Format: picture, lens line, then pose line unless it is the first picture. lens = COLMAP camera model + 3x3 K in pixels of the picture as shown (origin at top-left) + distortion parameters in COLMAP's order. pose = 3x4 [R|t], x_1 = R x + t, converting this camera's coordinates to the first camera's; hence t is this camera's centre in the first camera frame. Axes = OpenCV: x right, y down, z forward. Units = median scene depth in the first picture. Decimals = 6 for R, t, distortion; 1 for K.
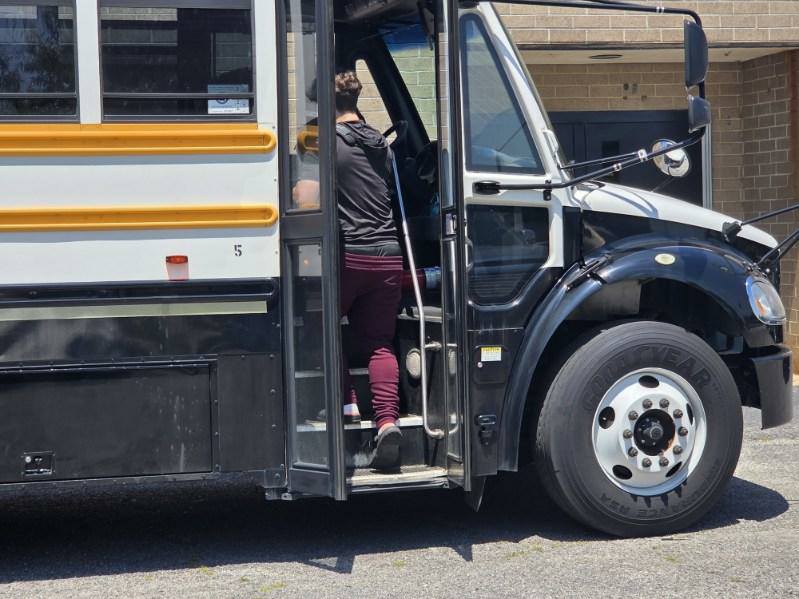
lens RADIAL K [[1809.2, 0, 399.4], [0, 1809.2, 274.3], [0, 0, 1]] dist [-0.416662, 7.241192]
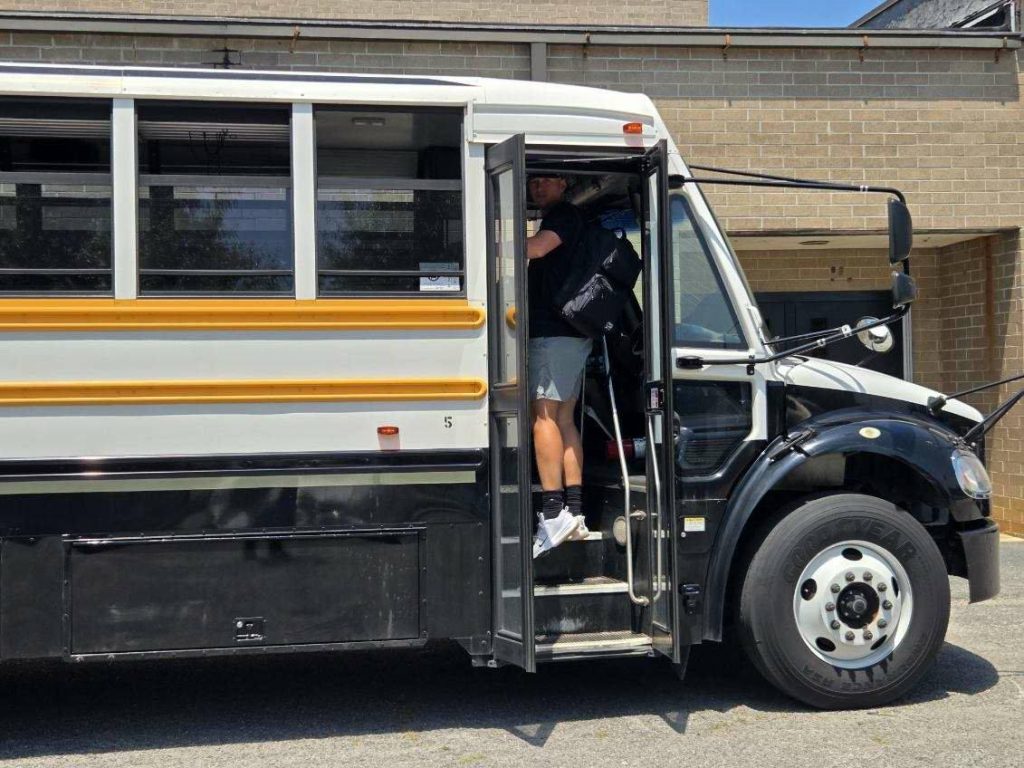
lens RADIAL K [[1438.9, 0, 513.0], [0, 1438.9, 364.0], [0, 0, 1]] dist [0.093170, -0.063382]
pose [[0.995497, 0.004332, -0.094691, 0.024841], [-0.008361, 0.999075, -0.042190, -0.011369], [0.094420, 0.042792, 0.994612, 0.168489]]
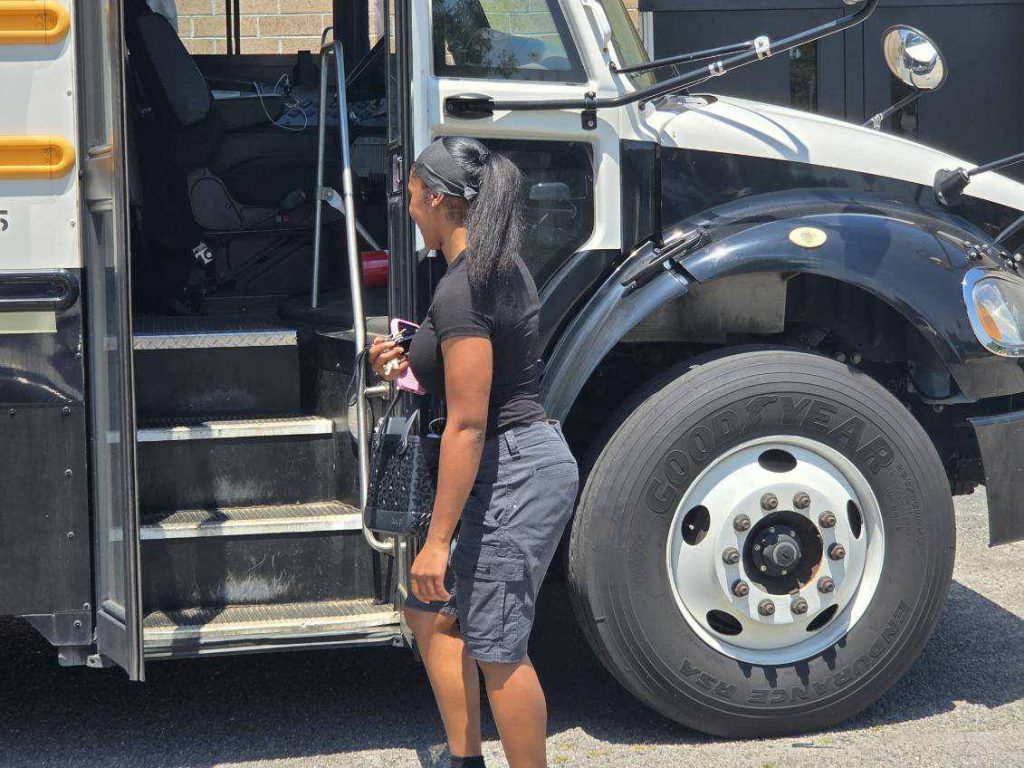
lens RADIAL K [[2329.4, 0, 512.0], [0, 2329.4, 384.0], [0, 0, 1]] dist [-0.576551, 8.115507]
pose [[0.991409, 0.013765, -0.130075, 0.151351], [-0.004790, 0.997601, 0.069063, -0.012222], [0.130713, -0.067846, 0.989096, 0.294313]]
